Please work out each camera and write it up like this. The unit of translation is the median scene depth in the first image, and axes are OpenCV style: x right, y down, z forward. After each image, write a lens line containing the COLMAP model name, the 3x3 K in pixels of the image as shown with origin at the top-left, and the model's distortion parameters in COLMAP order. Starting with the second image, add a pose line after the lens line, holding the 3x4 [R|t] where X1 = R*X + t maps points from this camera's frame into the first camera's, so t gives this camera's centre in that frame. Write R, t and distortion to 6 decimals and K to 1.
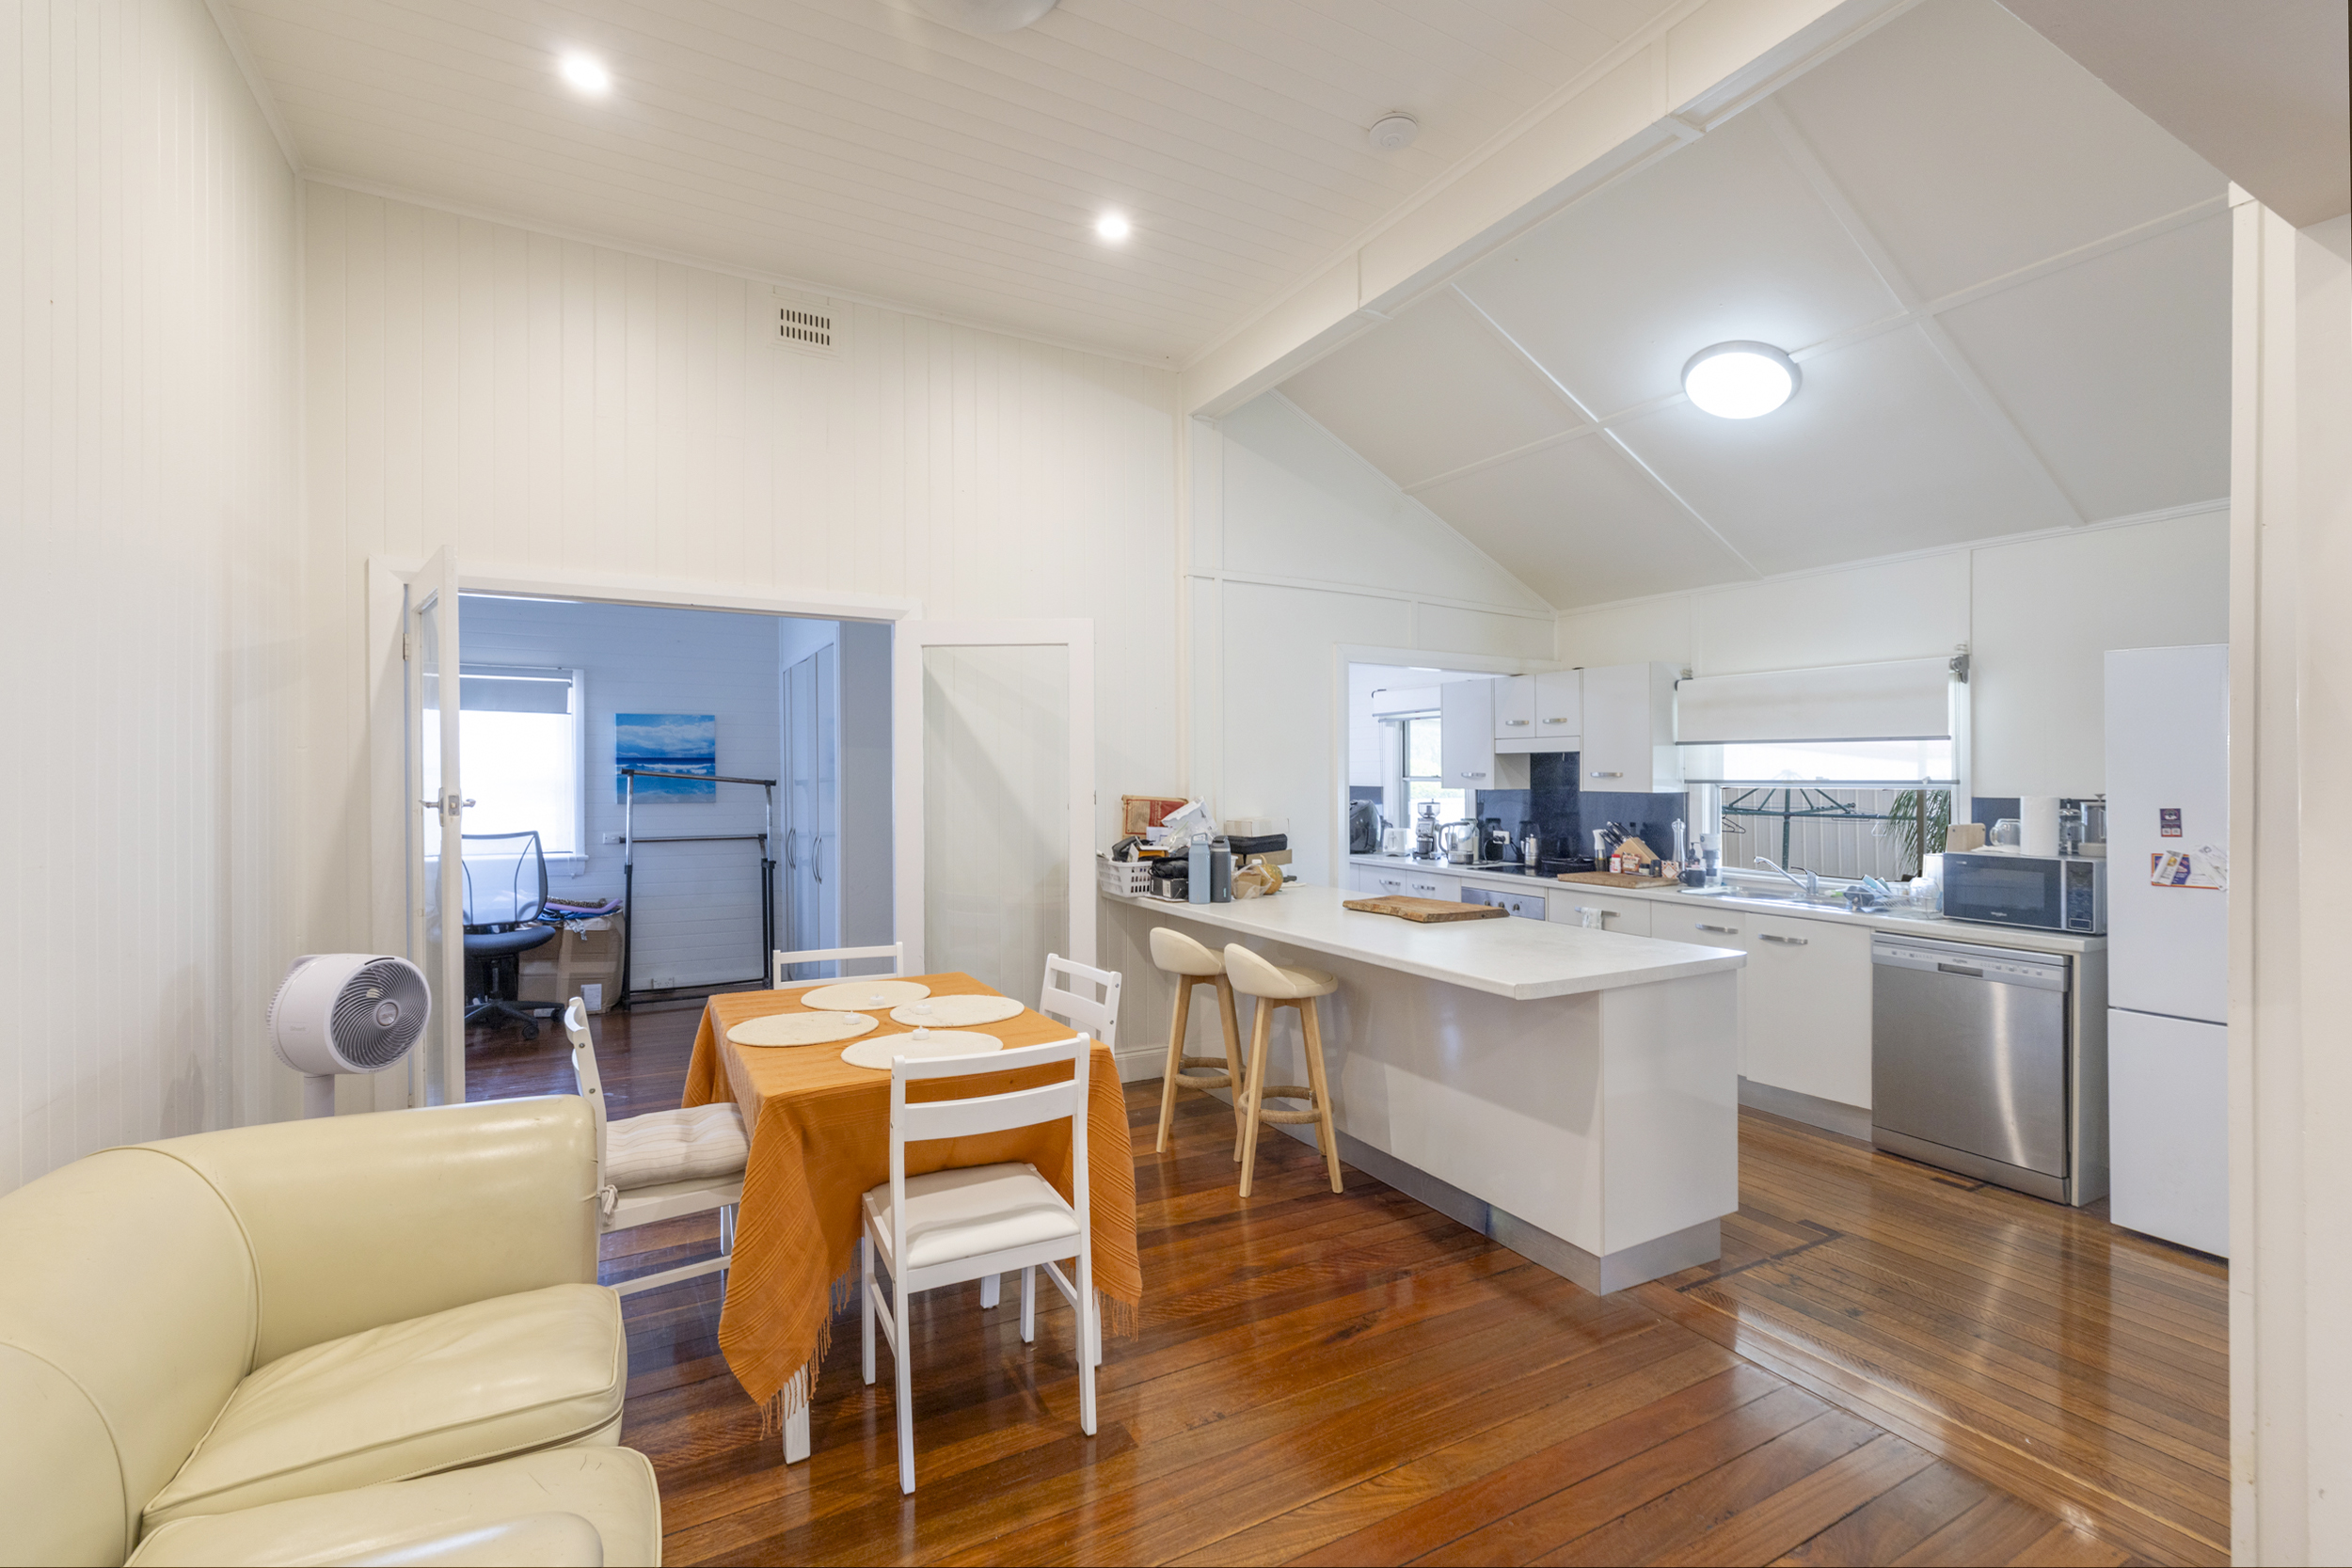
lens RADIAL K [[1034.8, 0, 1179.1], [0, 1034.8, 773.3], [0, 0, 1]] dist [0.005586, 0.001122]
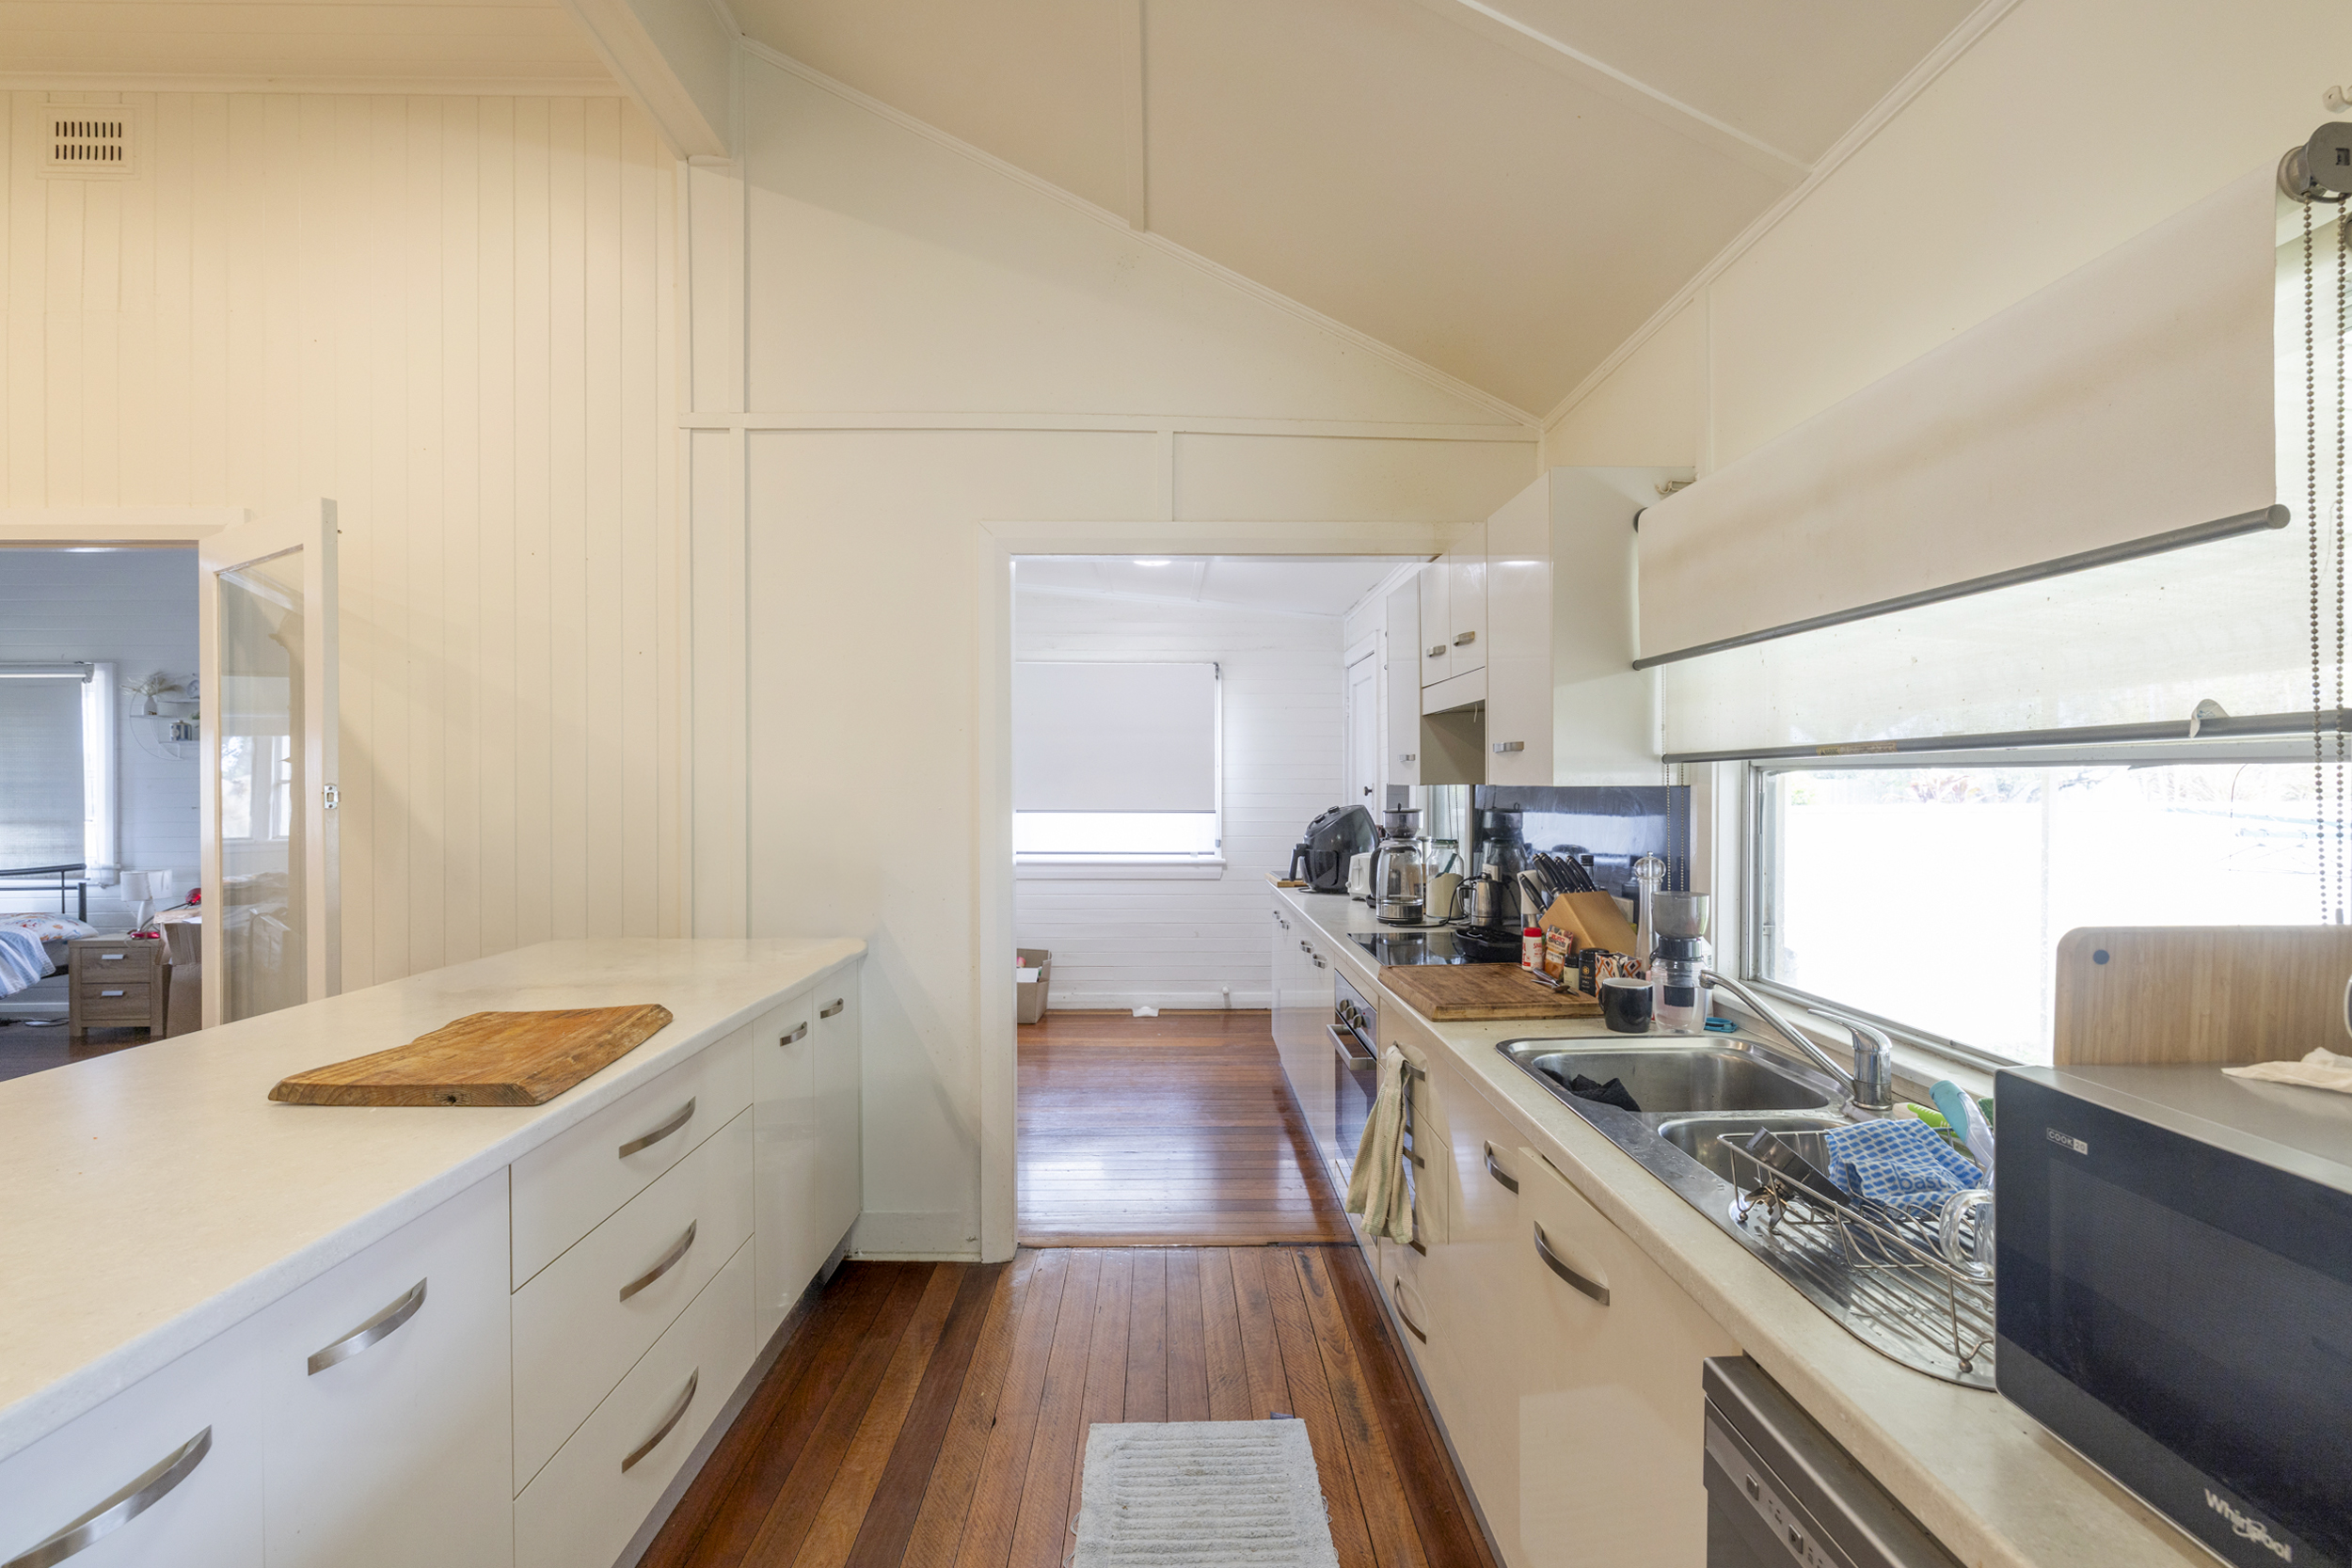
lens RADIAL K [[1034.8, 0, 1174.1], [0, 1034.8, 797.8], [0, 0, 1]] dist [0.005586, 0.001122]
pose [[0.881814, 0.001050, -0.471596, 0.545921], [0.007609, 0.999836, 0.016453, 0.016301], [0.471535, -0.018097, 0.881661, 0.596777]]
